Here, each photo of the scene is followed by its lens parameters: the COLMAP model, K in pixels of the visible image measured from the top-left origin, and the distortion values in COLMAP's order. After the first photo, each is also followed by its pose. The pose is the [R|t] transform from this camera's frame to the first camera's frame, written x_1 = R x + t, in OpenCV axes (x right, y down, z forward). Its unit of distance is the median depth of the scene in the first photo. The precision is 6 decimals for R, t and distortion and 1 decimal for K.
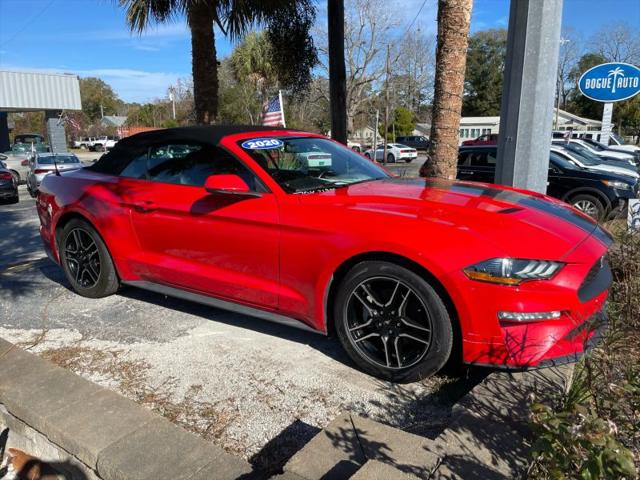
lens RADIAL K [[504.2, 0, 320.0], [0, 504.2, 240.0], [0, 0, 1]] dist [0.082812, -0.121663]
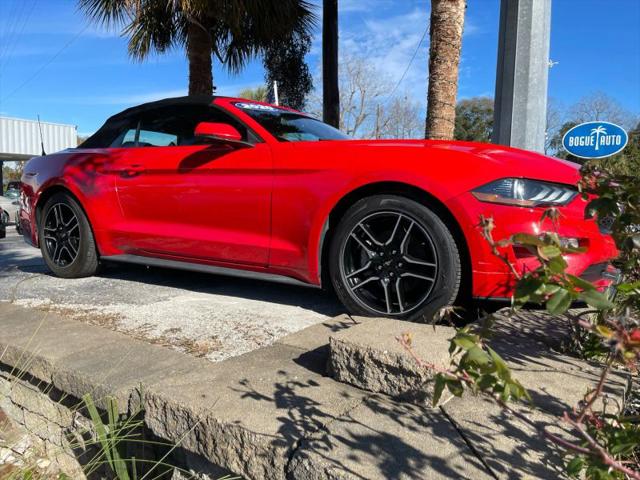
lens RADIAL K [[502.6, 0, 314.7], [0, 502.6, 230.5], [0, 0, 1]] dist [0.087722, -0.121421]
pose [[0.999762, 0.019671, 0.009414, -0.005838], [-0.018139, 0.989741, -0.141715, 0.150751], [-0.012105, 0.141510, 0.989863, 0.057951]]
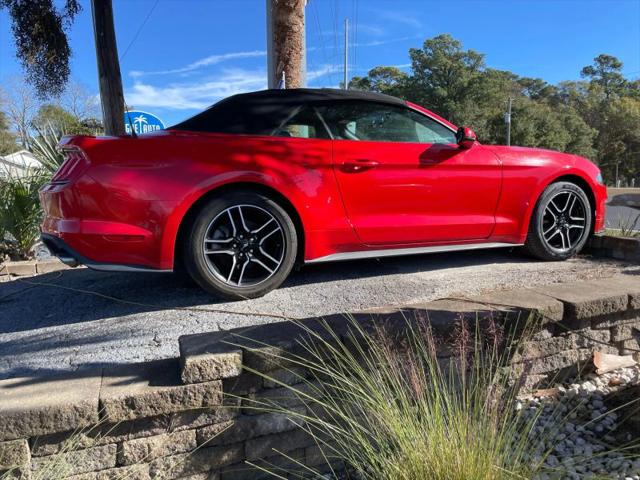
lens RADIAL K [[493.9, 0, 318.2], [0, 493.9, 241.9], [0, 0, 1]] dist [0.086975, -0.112979]
pose [[0.527315, -0.108014, 0.842776, -1.009621], [0.186014, 0.982501, 0.009535, 0.043485], [-0.829058, 0.151740, 0.538179, 0.512376]]
